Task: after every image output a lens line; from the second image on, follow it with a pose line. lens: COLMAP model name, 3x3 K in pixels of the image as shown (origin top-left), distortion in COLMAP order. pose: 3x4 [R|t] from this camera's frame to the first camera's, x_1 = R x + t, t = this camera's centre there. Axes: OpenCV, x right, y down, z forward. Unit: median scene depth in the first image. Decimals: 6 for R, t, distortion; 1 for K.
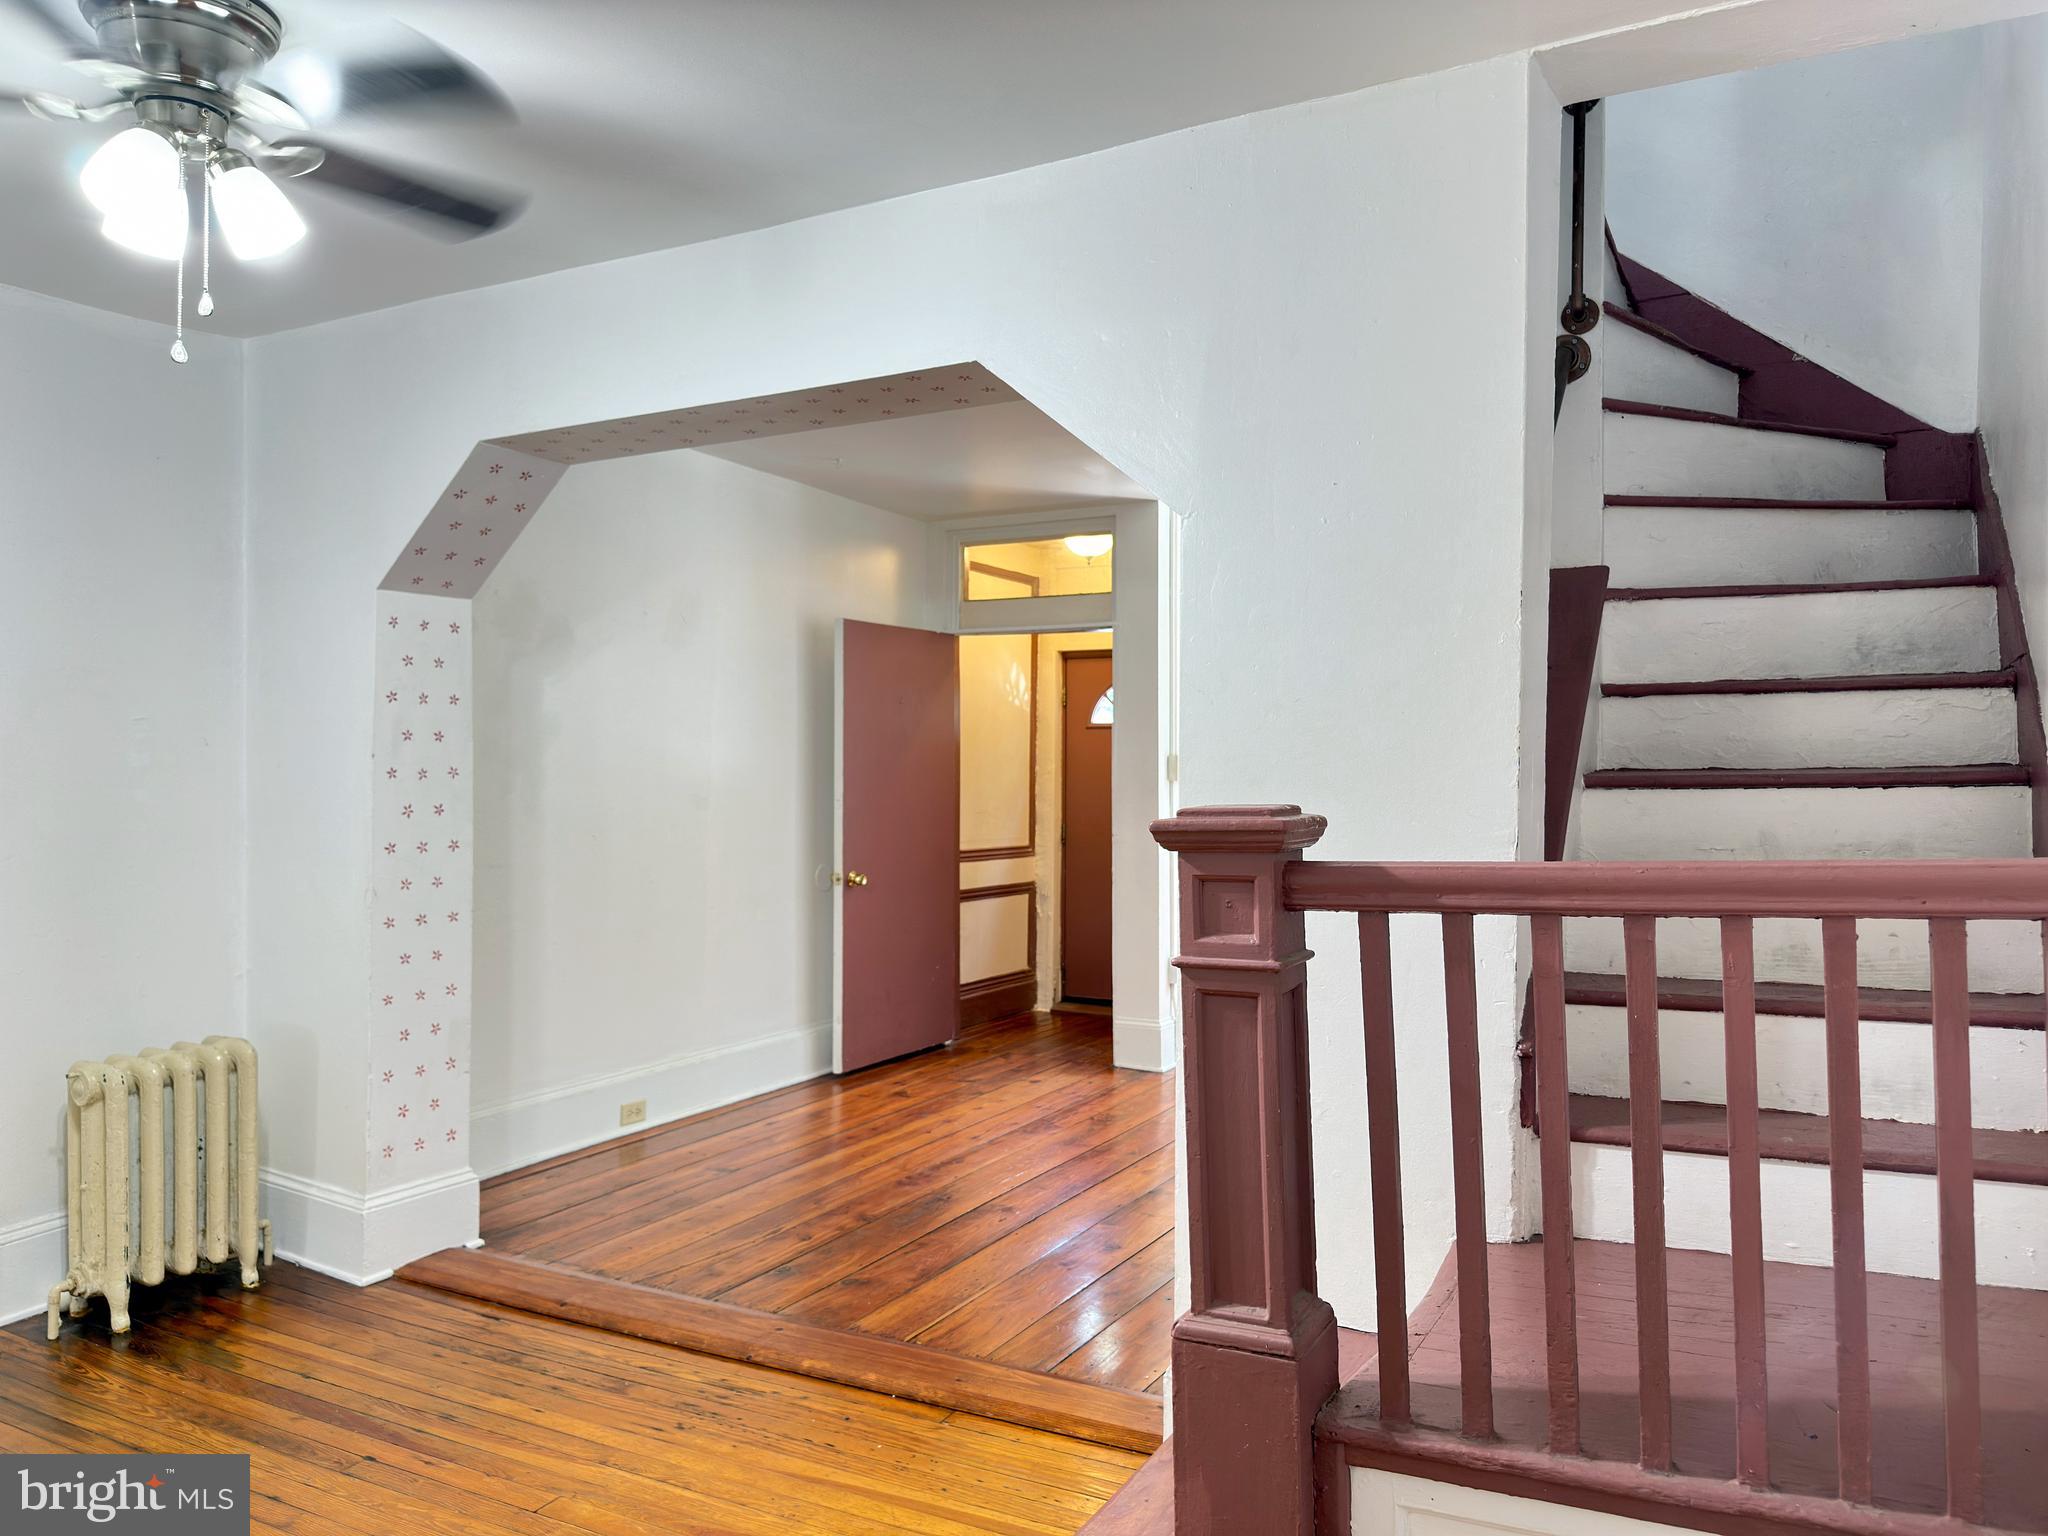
lens RADIAL K [[1403.4, 0, 1080.1], [0, 1403.4, 768.1], [0, 0, 1]] dist [0.092091, -0.143534]
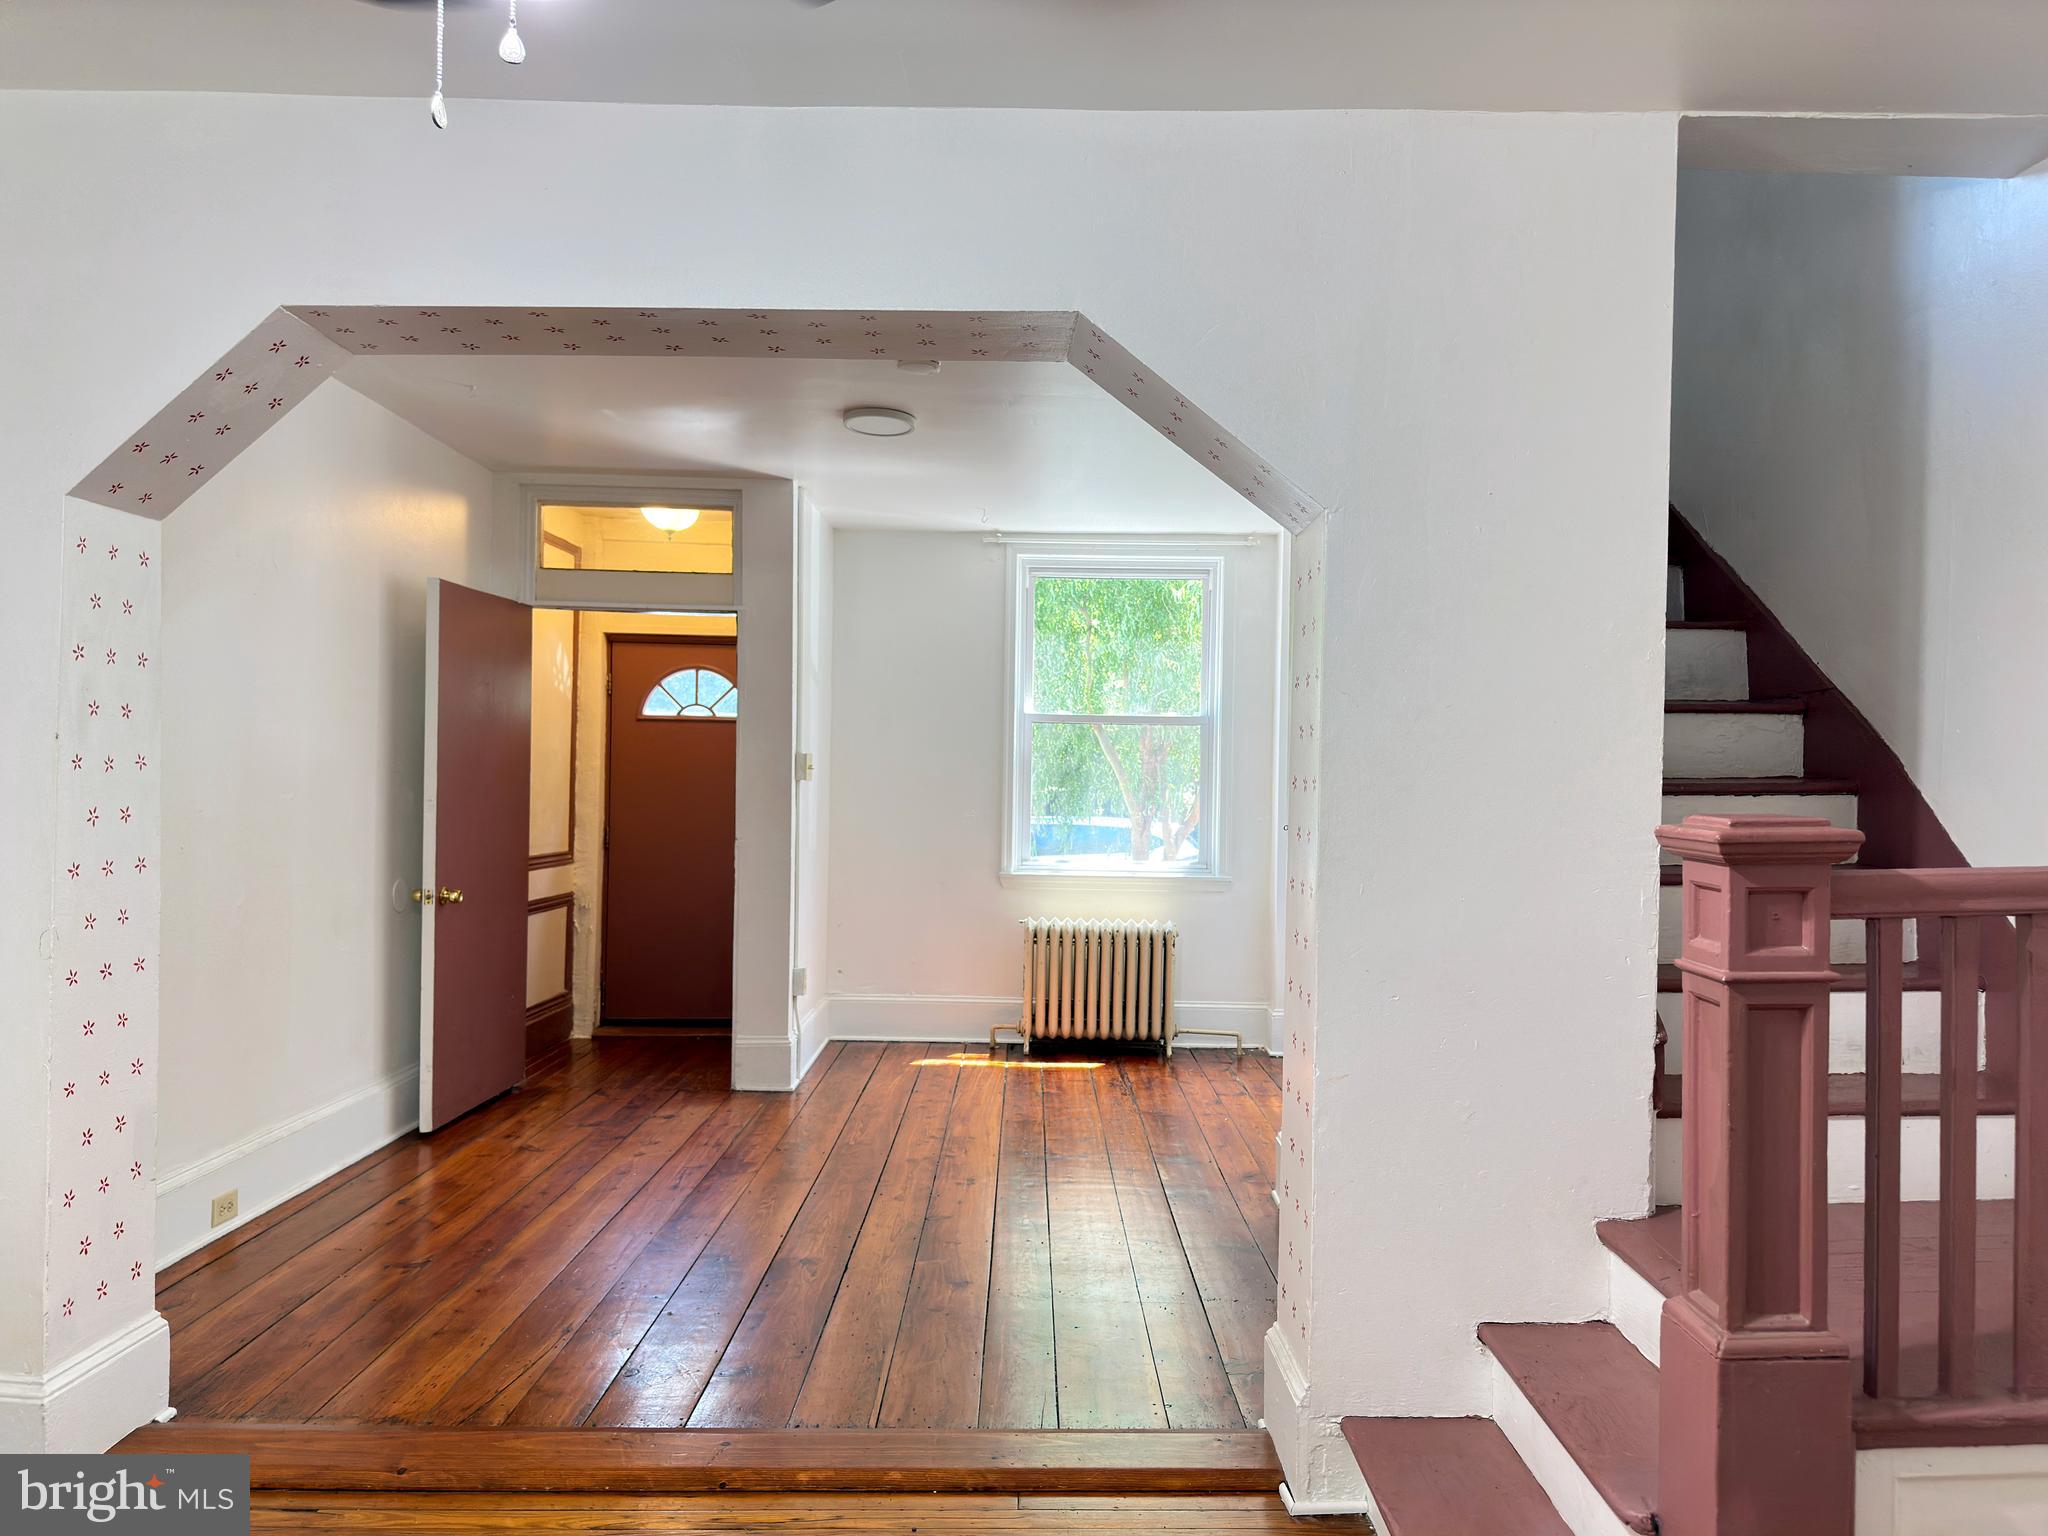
lens RADIAL K [[1409.5, 0, 1027.8], [0, 1409.5, 774.9], [0, 0, 1]] dist [0.003604, -0.000535]
pose [[0.885881, 0.011445, 0.463771, -0.244823], [-0.014424, 0.999892, 0.002877, 0.000695], [-0.463688, -0.009238, 0.885950, 0.109074]]
